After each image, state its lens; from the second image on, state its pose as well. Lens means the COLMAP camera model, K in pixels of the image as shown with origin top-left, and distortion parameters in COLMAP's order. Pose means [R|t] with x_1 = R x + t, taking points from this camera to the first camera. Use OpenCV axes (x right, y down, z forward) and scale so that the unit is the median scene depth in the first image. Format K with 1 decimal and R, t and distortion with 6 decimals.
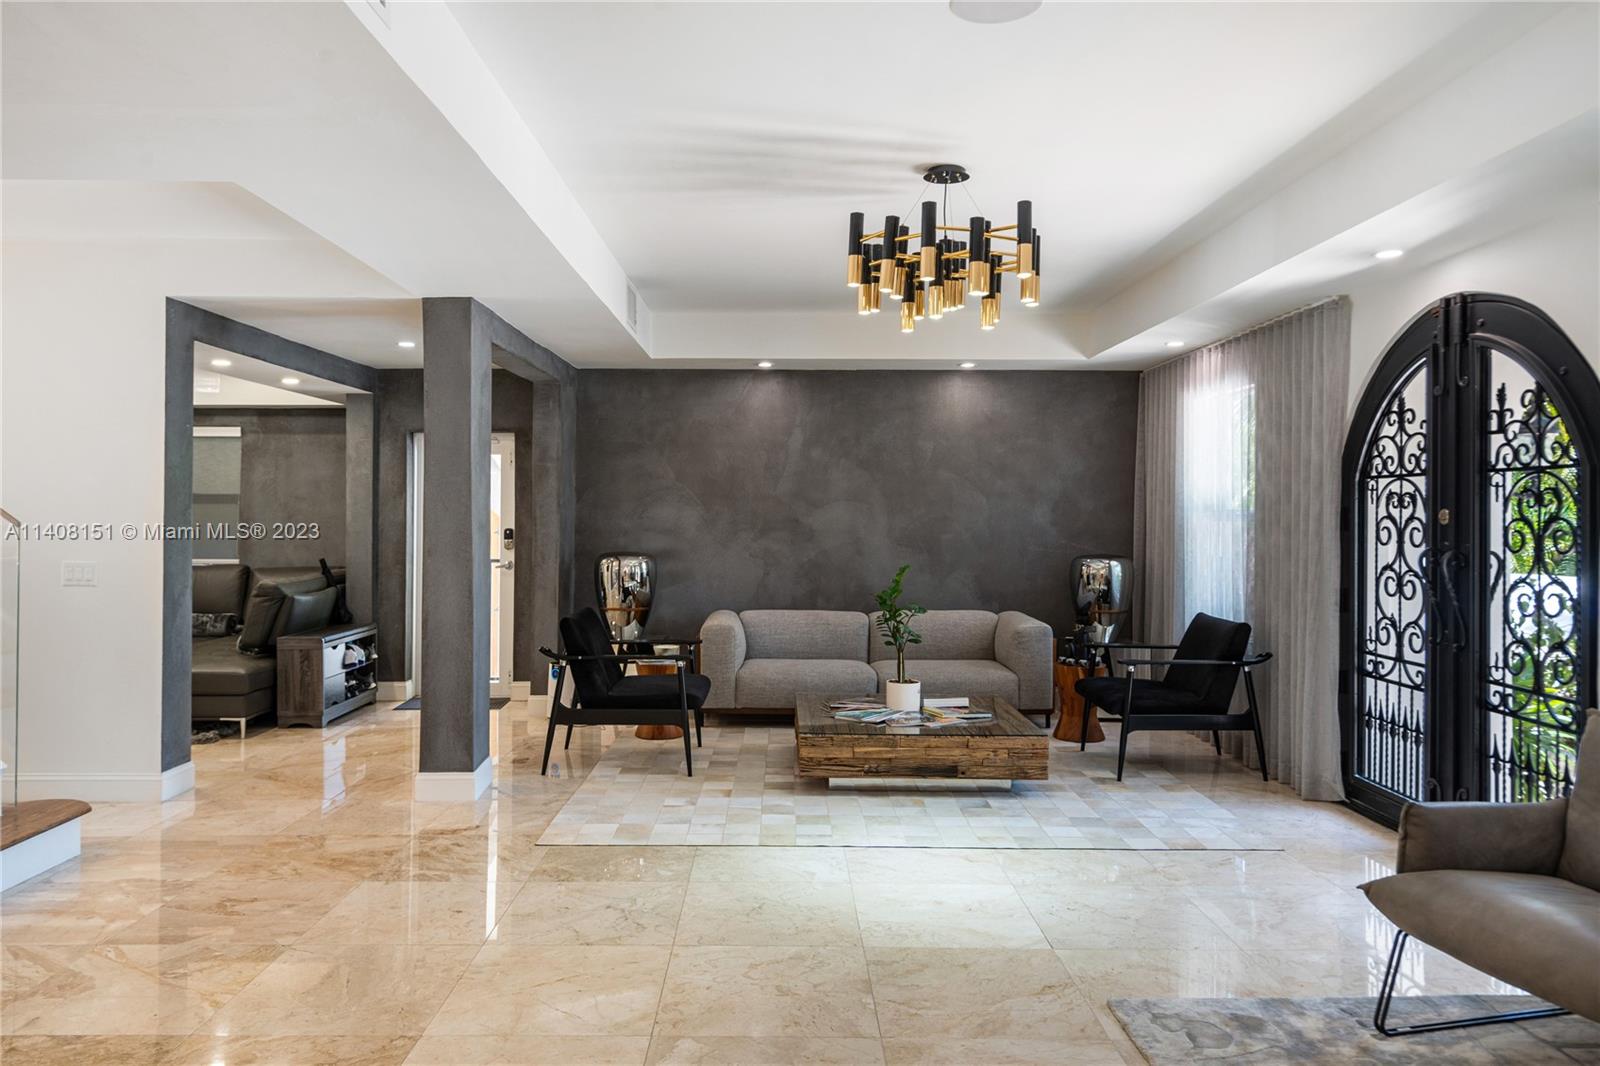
lens RADIAL K [[1113.2, 0, 797.2], [0, 1113.2, 503.8], [0, 0, 1]] dist [0.019881, 0.000079]
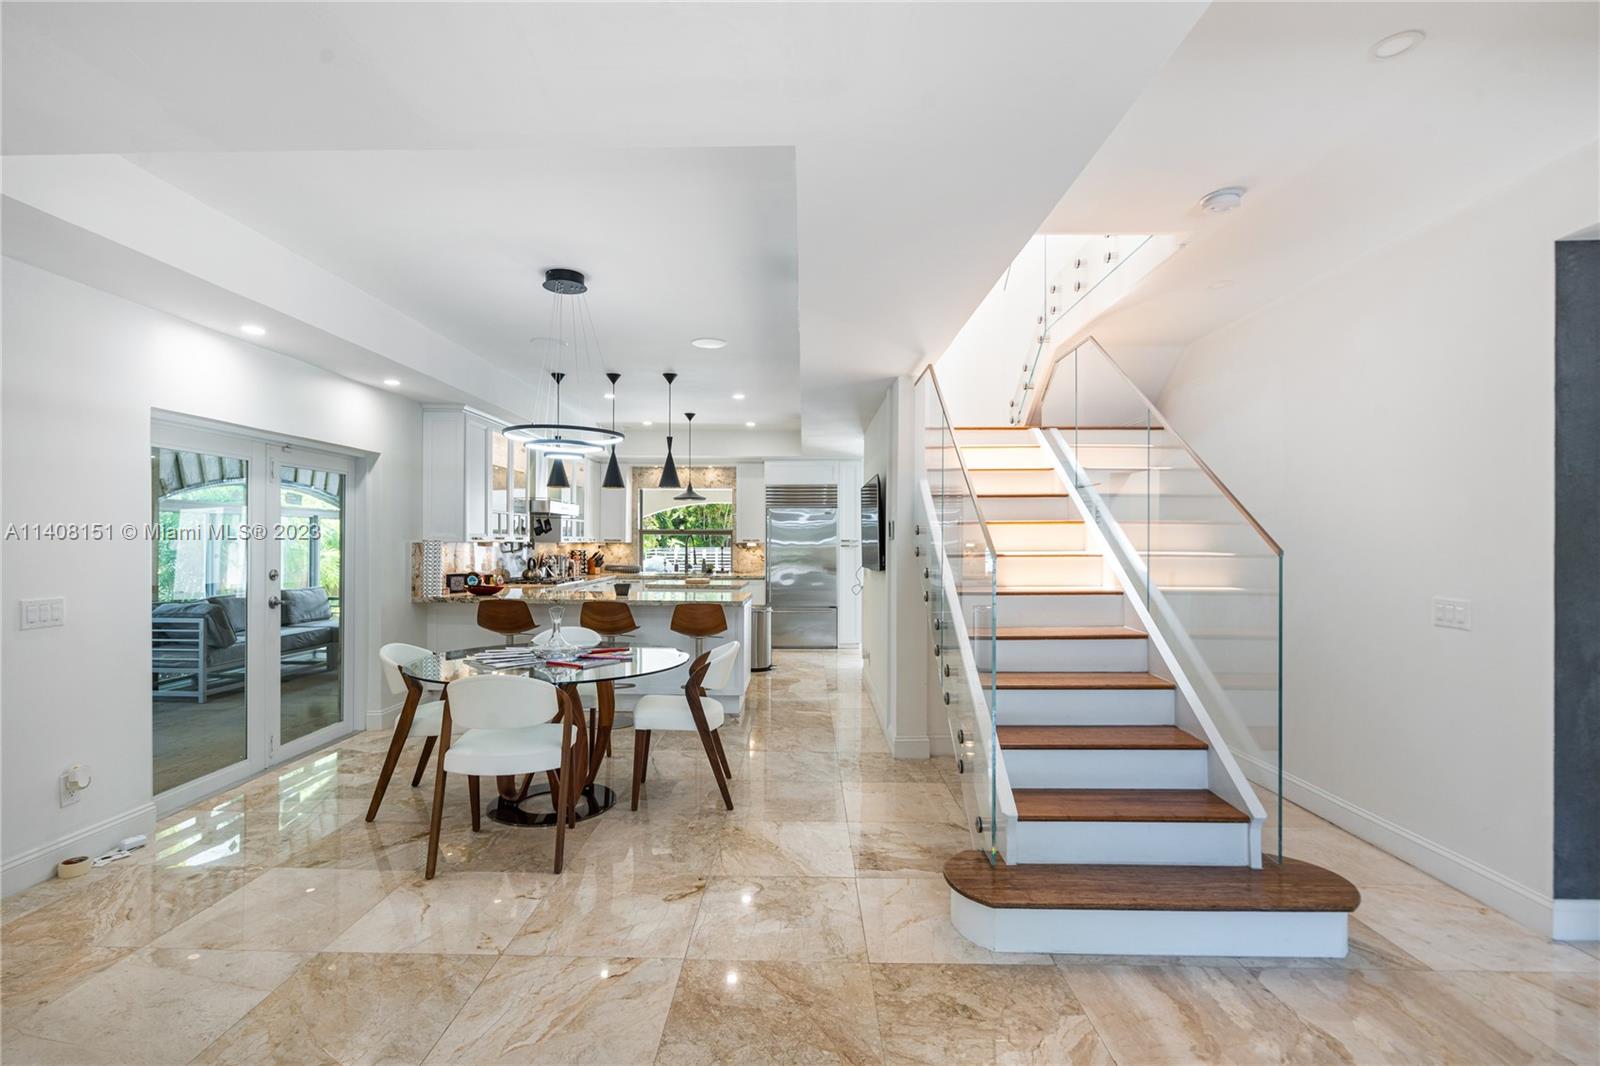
lens RADIAL K [[729.0, 0, 781.6], [0, 729.0, 534.8], [0, 0, 1]] dist [-0.008174, 0.004114]
pose [[-0.043287, -0.012103, -0.998989, -0.054255], [0.008597, 0.999885, -0.012487, 0.004417], [0.999026, -0.009129, -0.043178, 0.370950]]
